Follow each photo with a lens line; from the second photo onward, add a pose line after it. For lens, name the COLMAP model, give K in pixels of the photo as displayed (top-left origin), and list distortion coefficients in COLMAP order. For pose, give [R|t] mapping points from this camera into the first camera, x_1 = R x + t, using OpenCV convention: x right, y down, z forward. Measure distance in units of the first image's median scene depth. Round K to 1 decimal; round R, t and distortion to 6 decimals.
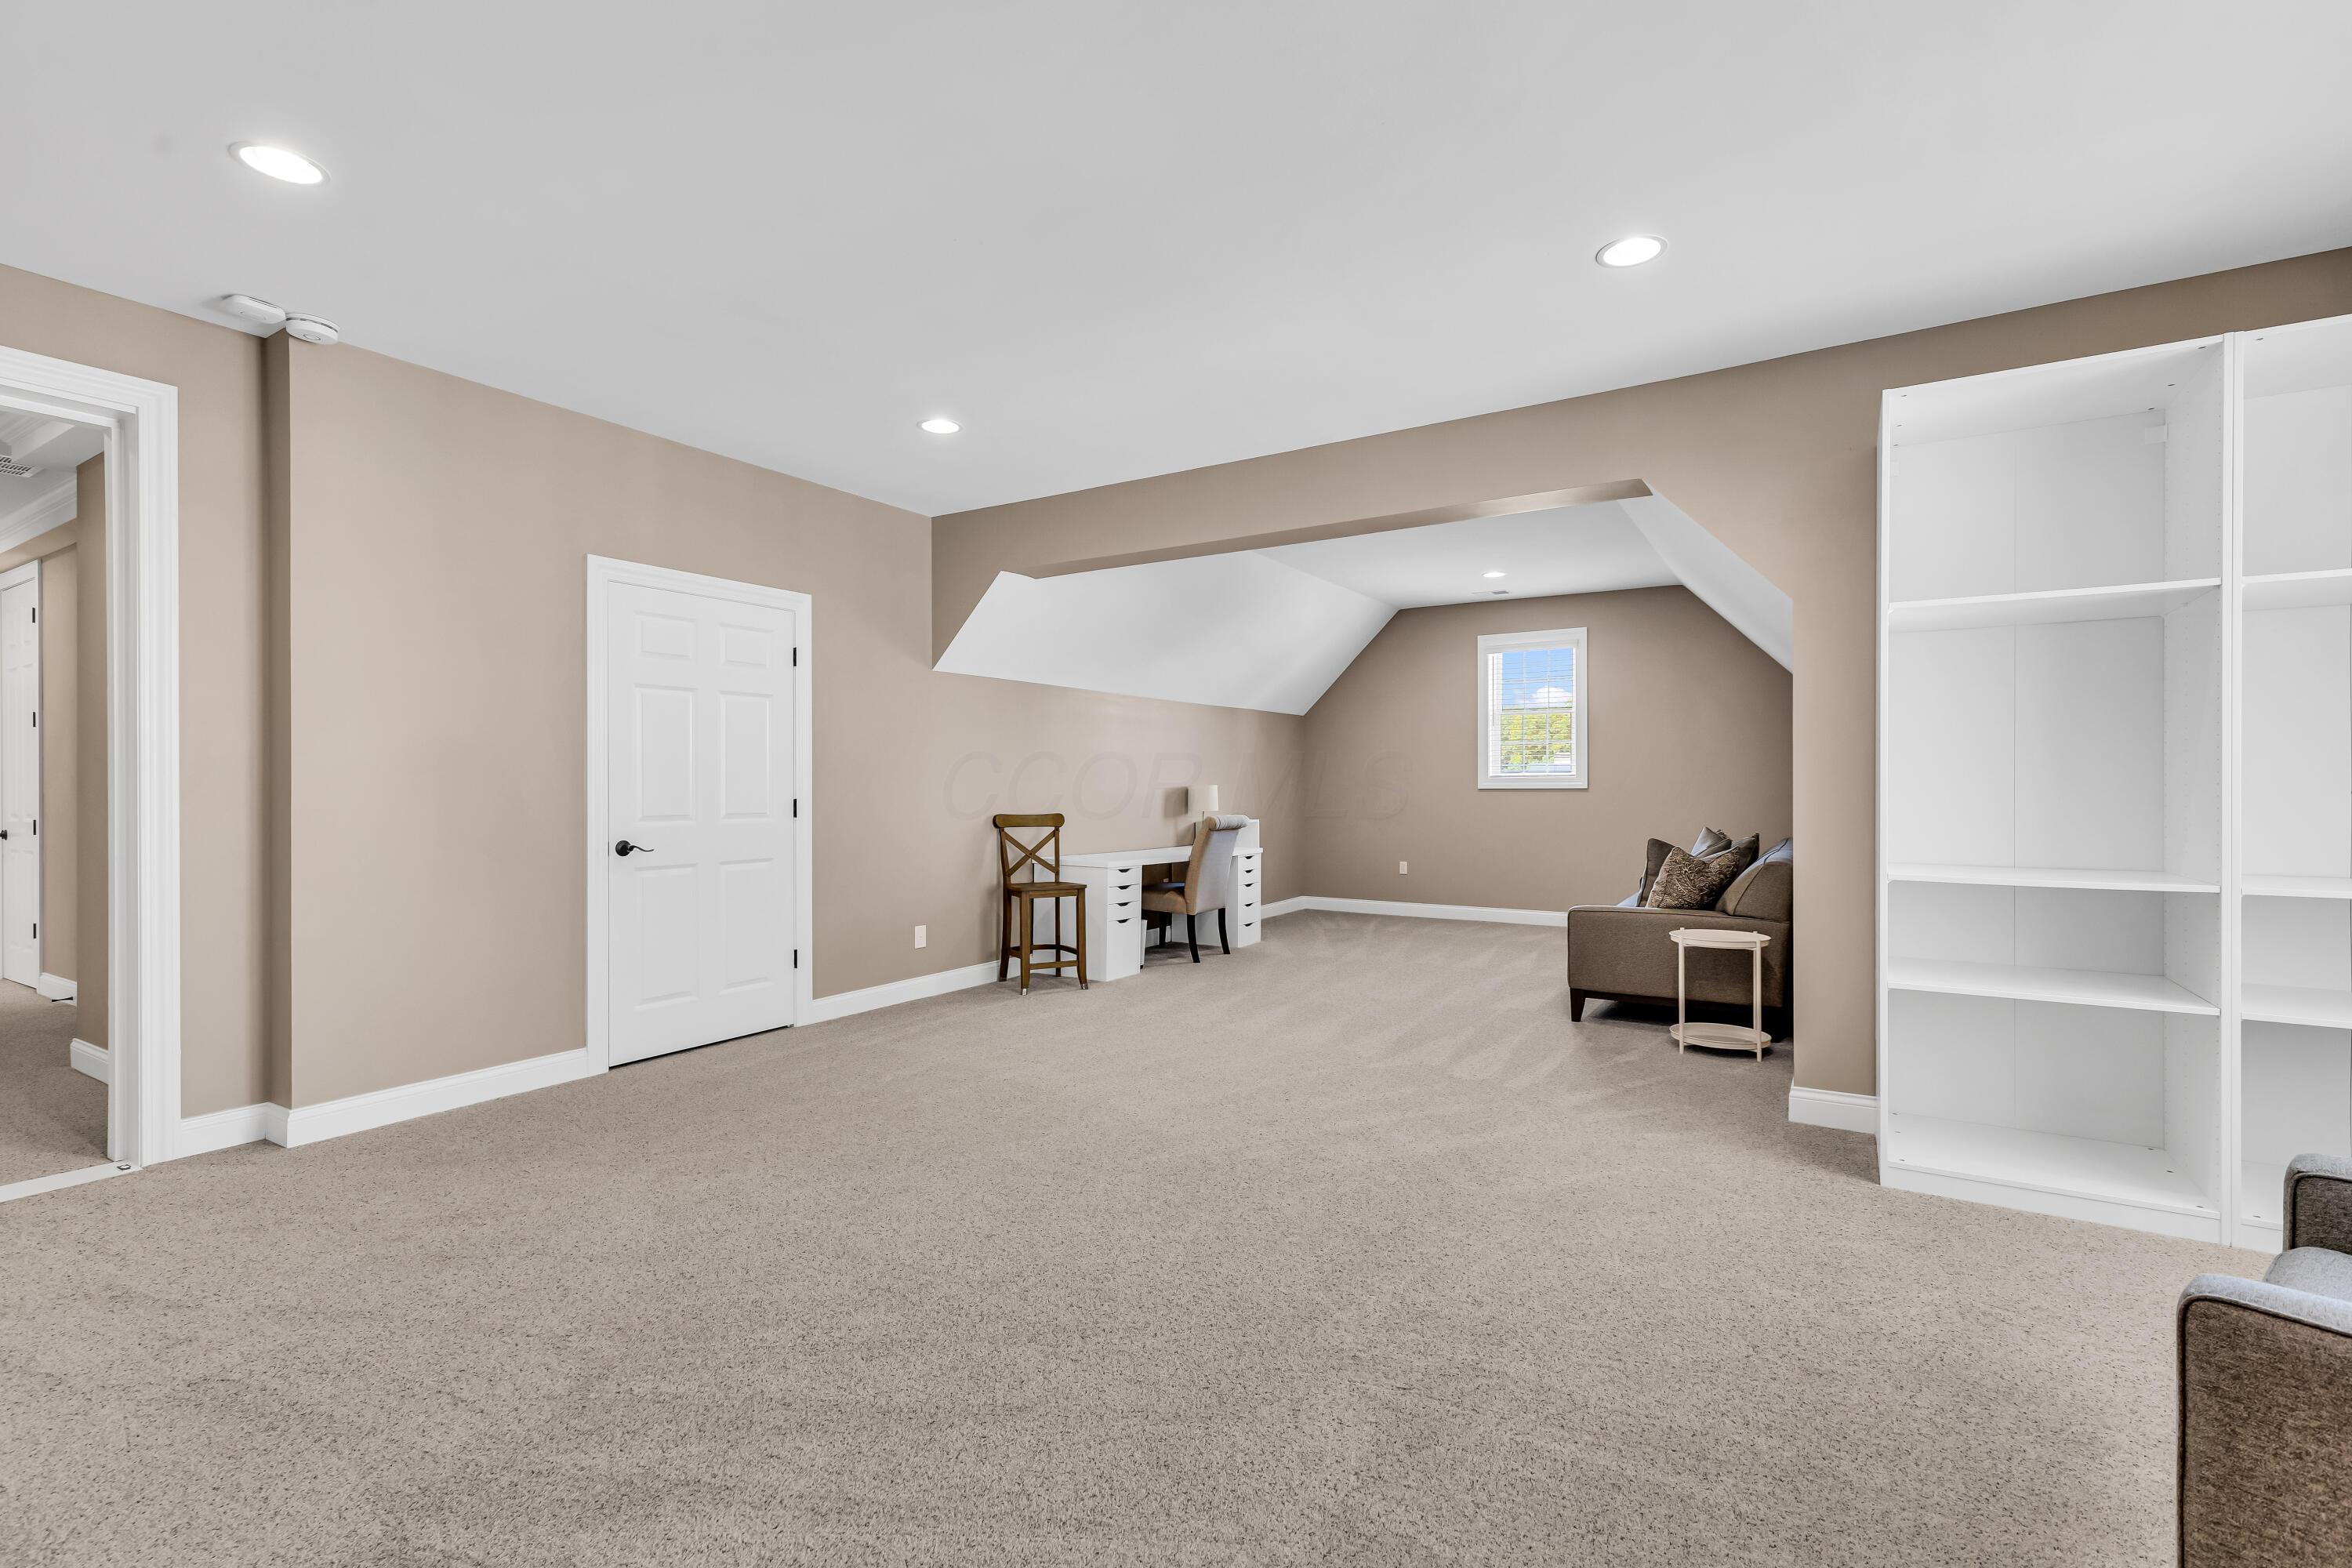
lens RADIAL K [[1065.8, 0, 1178.5], [0, 1065.8, 785.7], [0, 0, 1]] dist [0.003696, 0.000329]
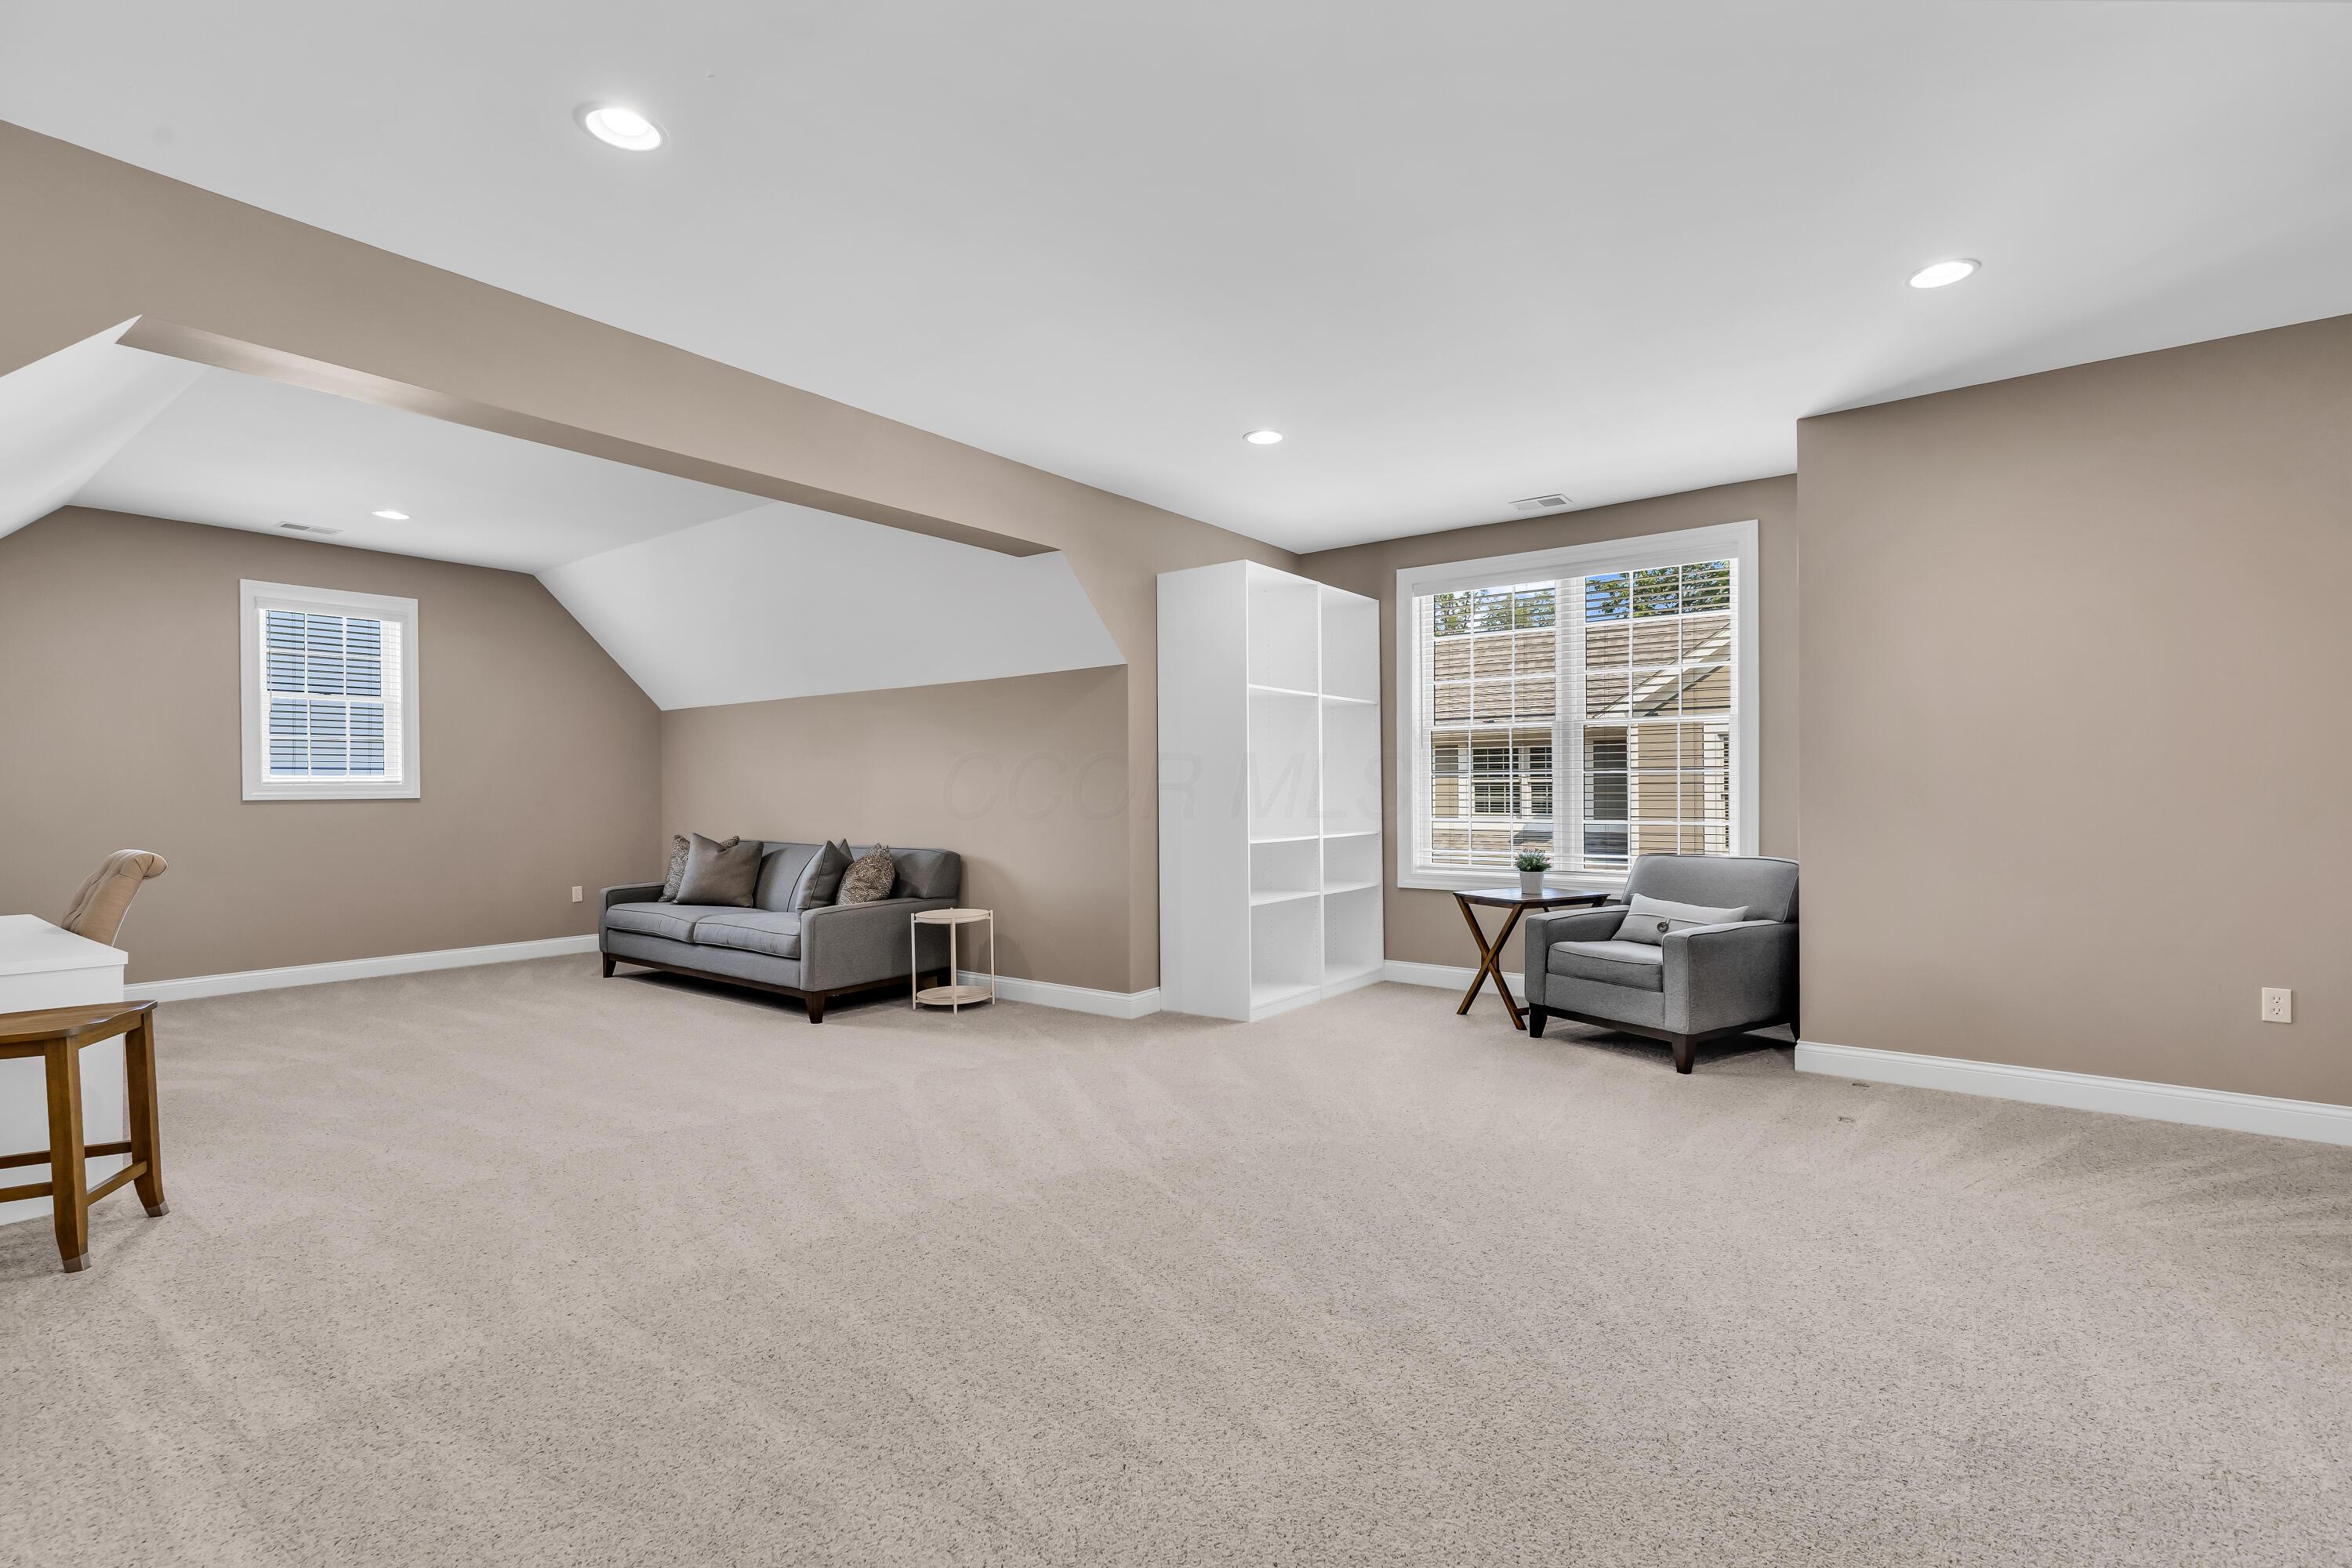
lens RADIAL K [[1065.8, 0, 1178.5], [0, 1065.8, 785.7], [0, 0, 1]] dist [0.003696, 0.000329]
pose [[0.087018, 0.001237, 0.996206, -0.670956], [0.004917, 0.999987, -0.001671, -0.002903], [-0.996195, 0.005044, 0.087011, 0.609090]]
